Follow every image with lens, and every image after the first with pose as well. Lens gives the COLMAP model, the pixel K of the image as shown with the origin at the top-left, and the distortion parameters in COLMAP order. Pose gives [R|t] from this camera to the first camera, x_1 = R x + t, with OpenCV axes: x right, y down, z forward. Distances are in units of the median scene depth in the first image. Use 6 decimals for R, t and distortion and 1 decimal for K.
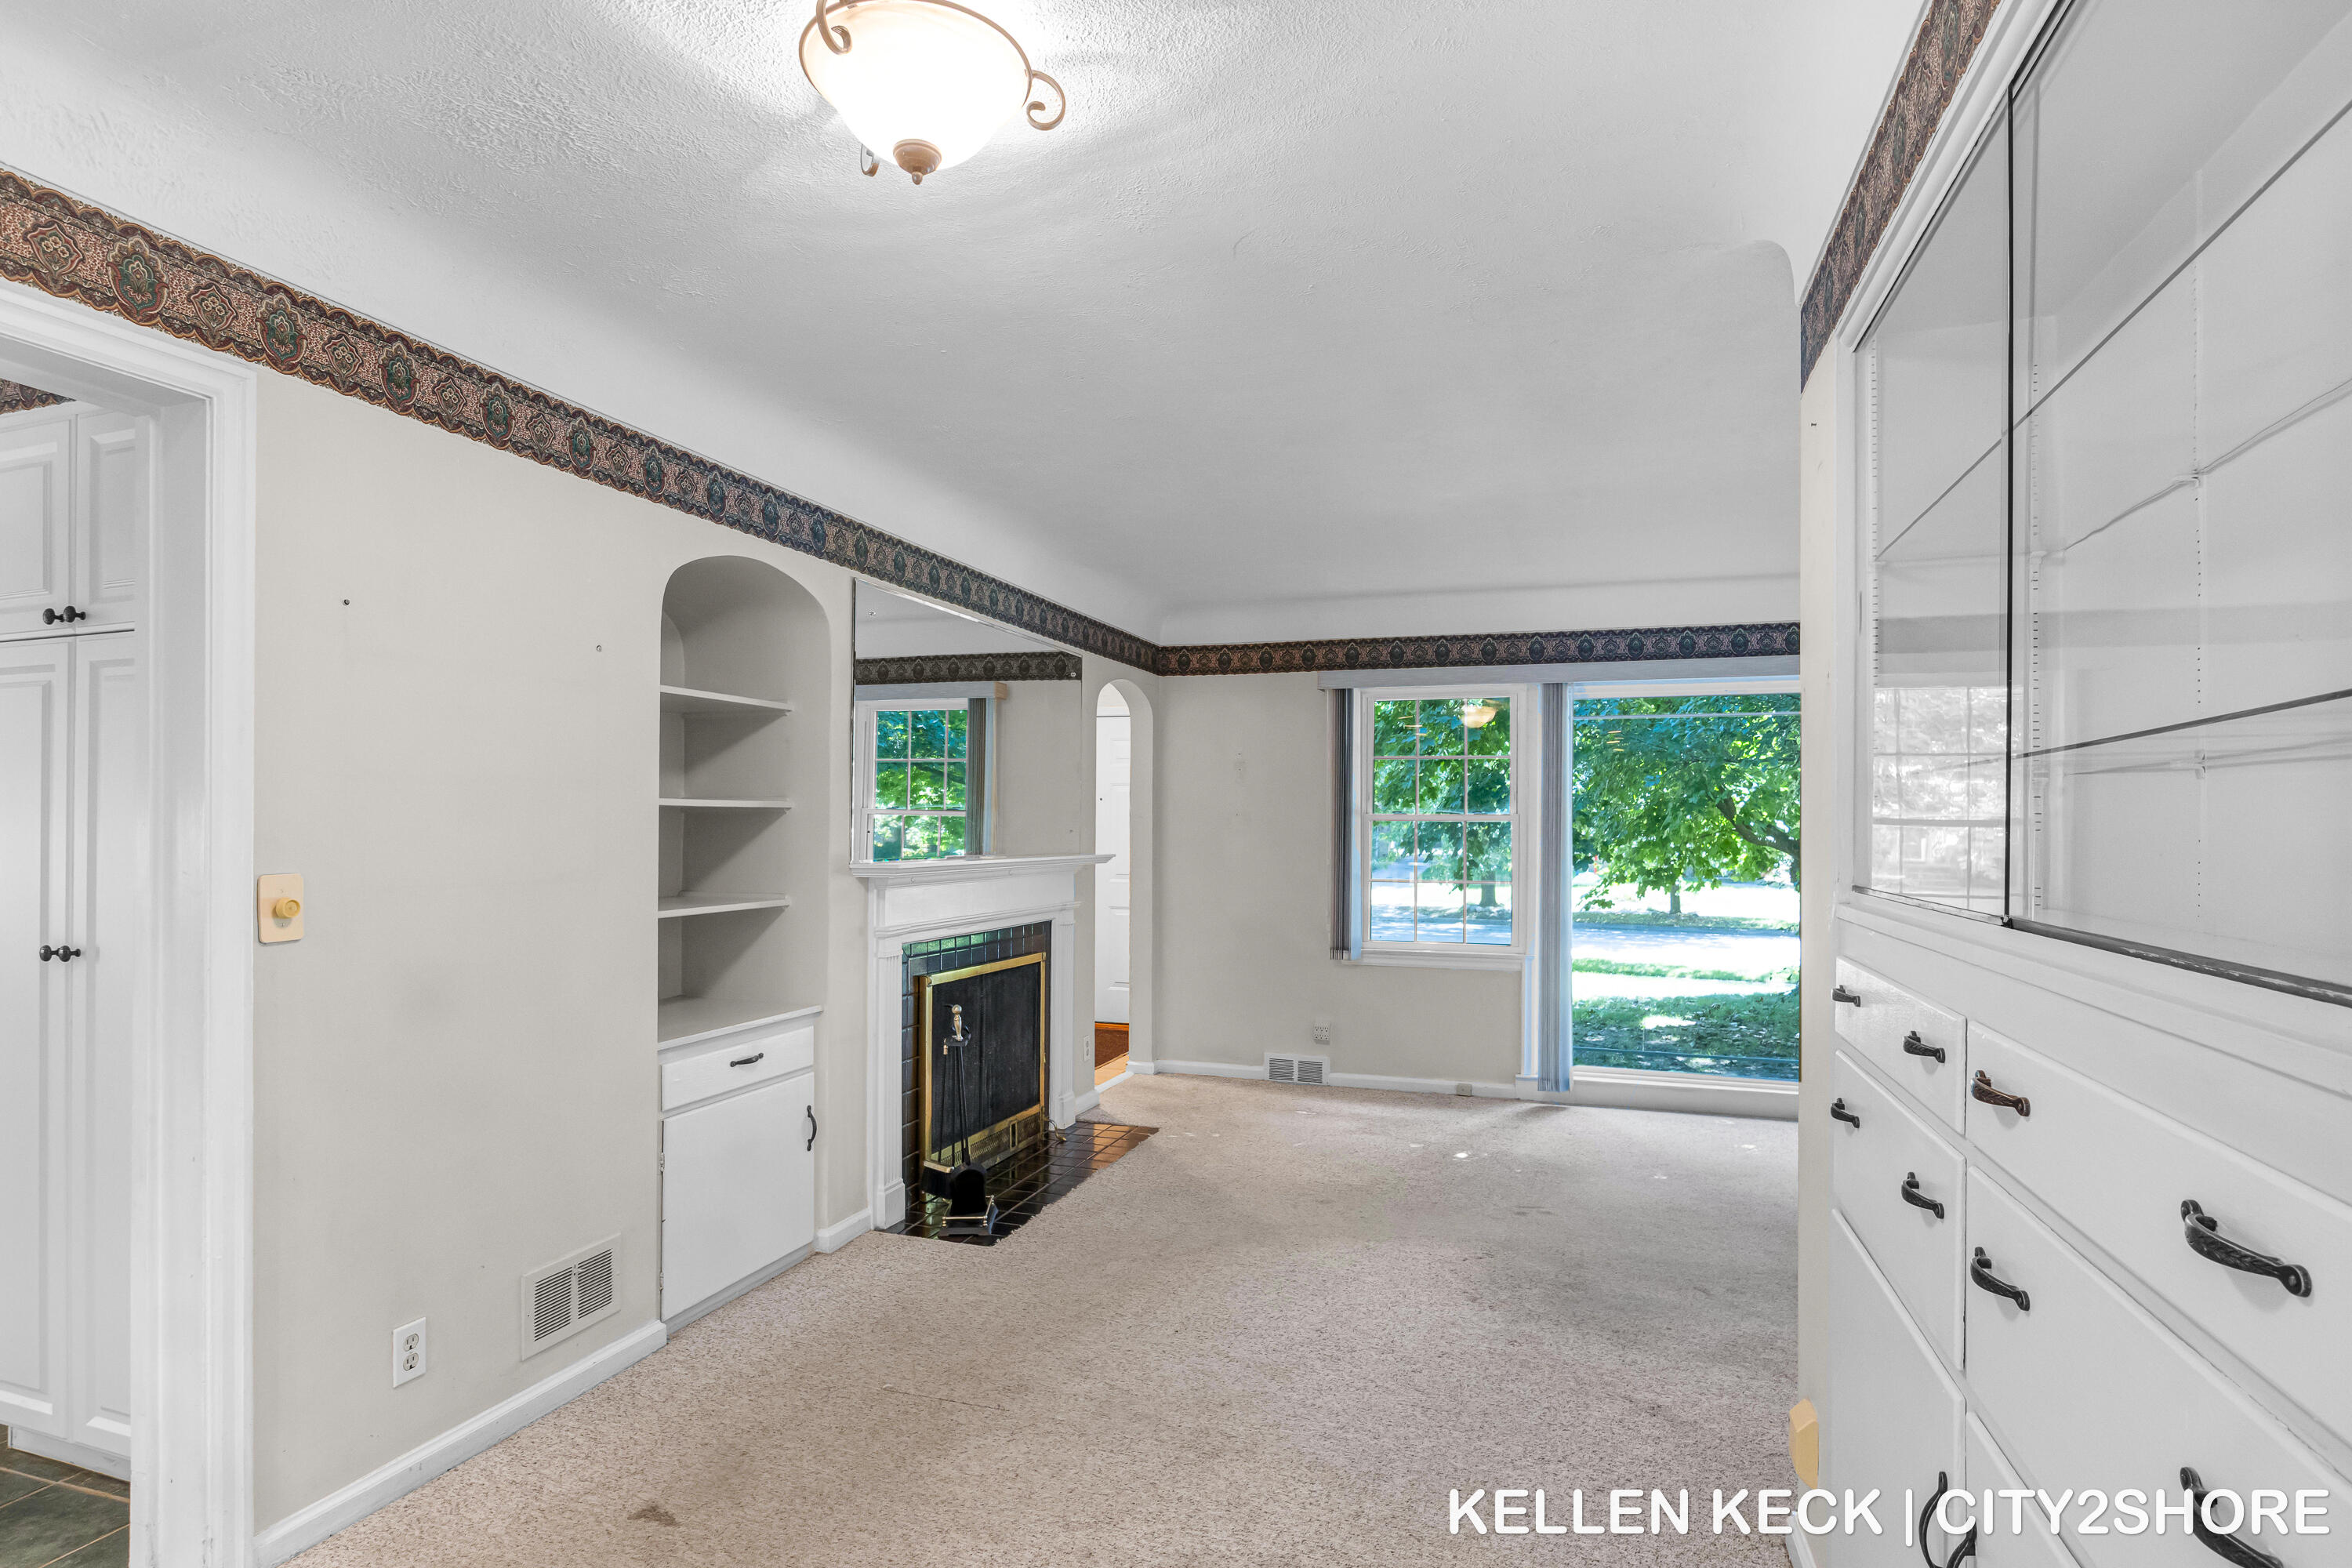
lens RADIAL K [[1209.0, 0, 1194.7], [0, 1209.0, 802.8], [0, 0, 1]] dist [-0.004118, 0.000017]
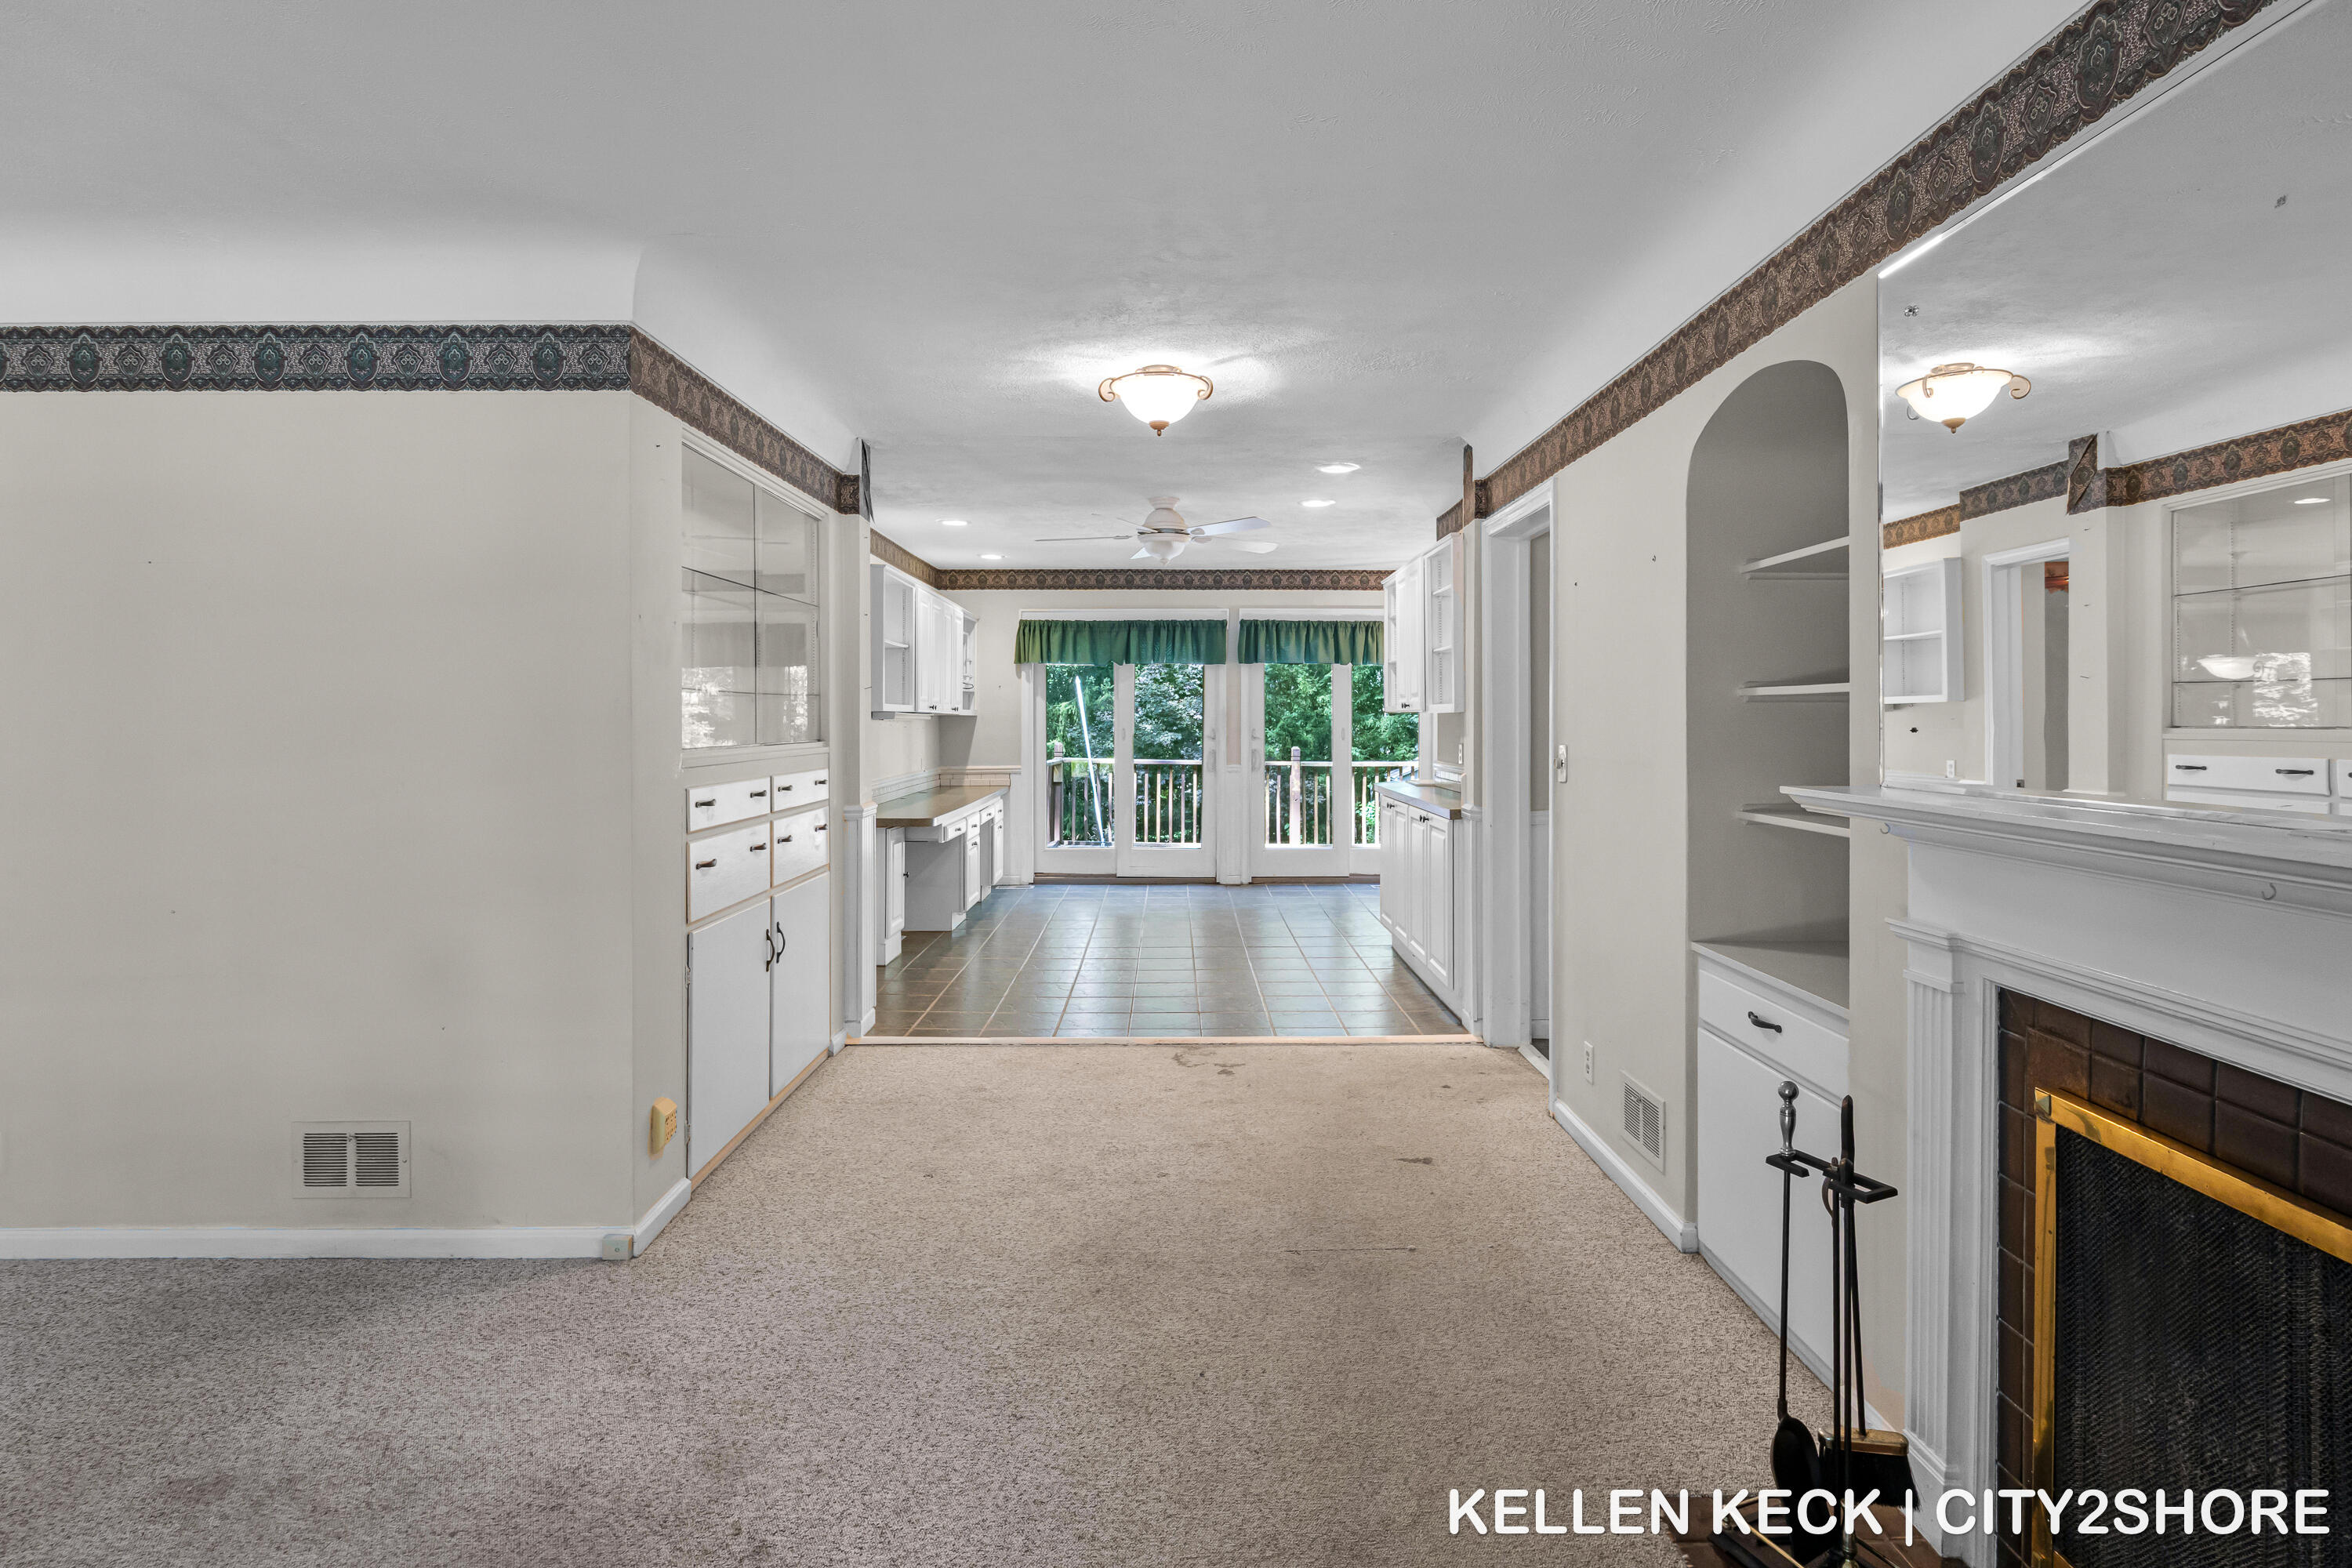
lens RADIAL K [[1209.0, 0, 1190.4], [0, 1209.0, 710.2], [0, 0, 1]] dist [-0.004118, 0.000017]
pose [[-0.948847, -0.004613, -0.315702, 0.180704], [0.002668, 0.999740, -0.022626, 0.025078], [0.315724, -0.022311, -0.948589, 1.328476]]
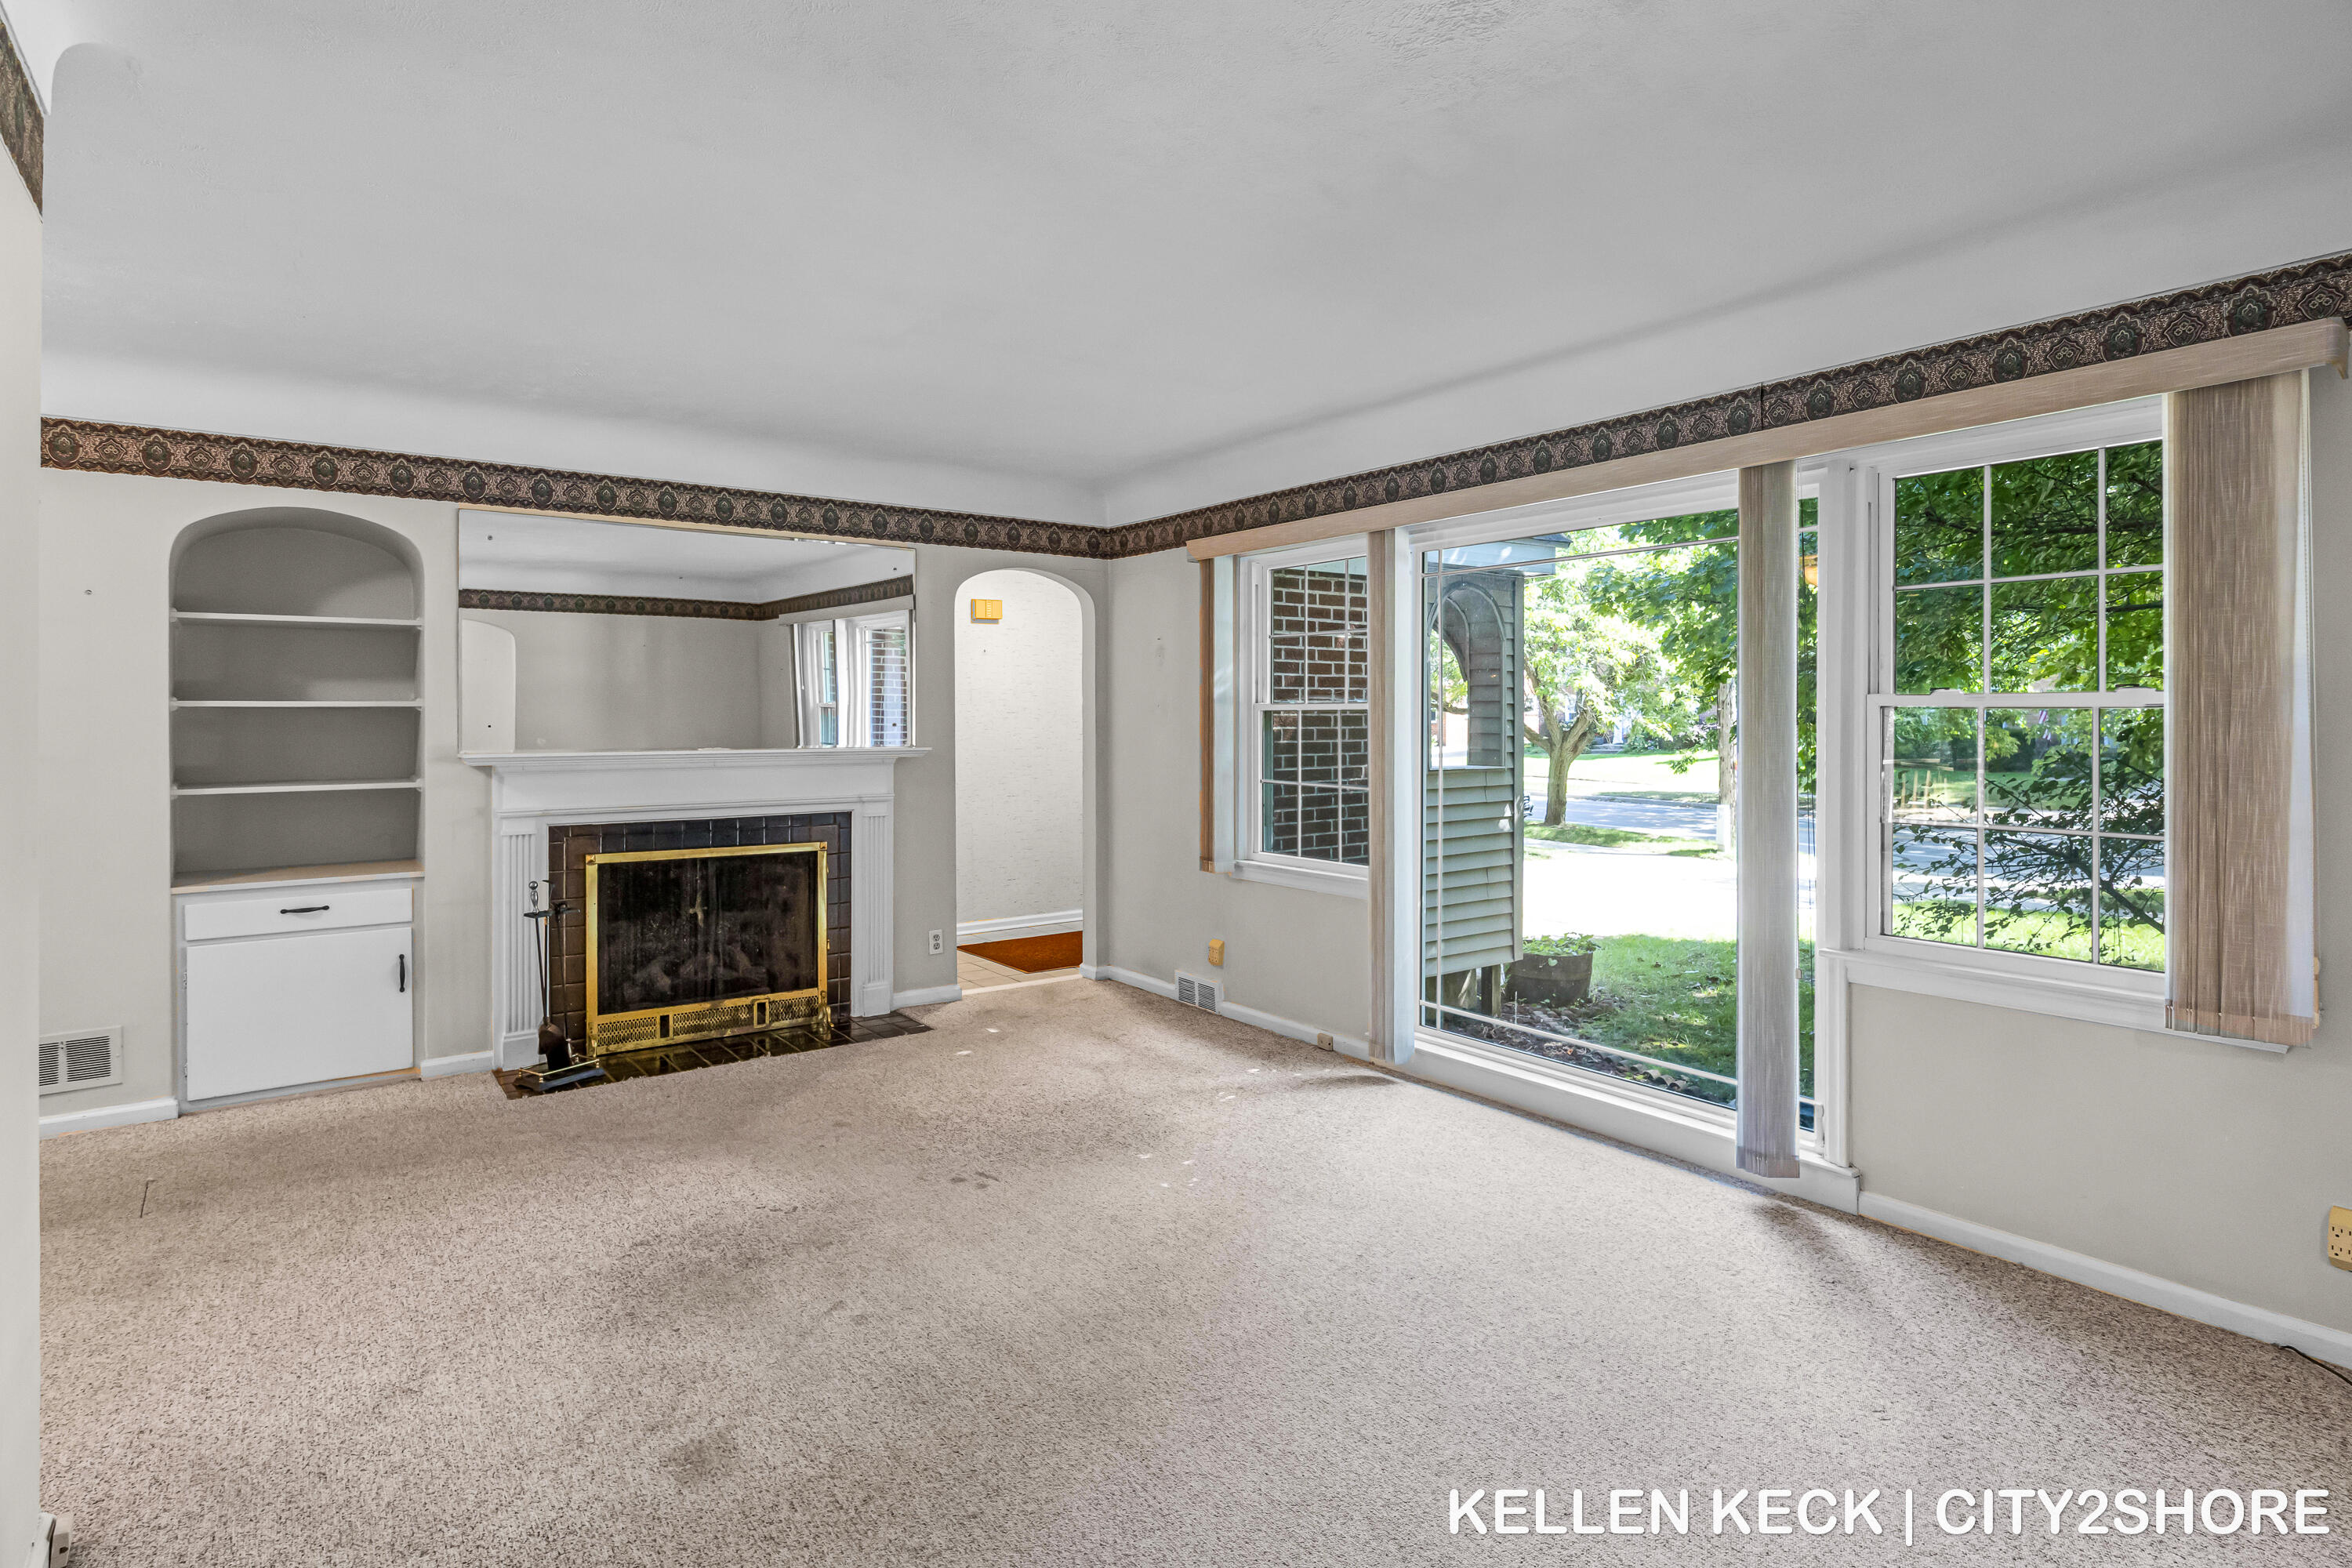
lens RADIAL K [[1209.0, 0, 1187.7], [0, 1209.0, 708.4], [0, 0, 1]] dist [-0.004118, 0.000017]
pose [[0.819648, -0.010351, -0.572773, 0.896663], [0.016697, 0.999844, 0.005825, 0.010421], [0.572623, -0.014338, 0.819693, 0.413516]]
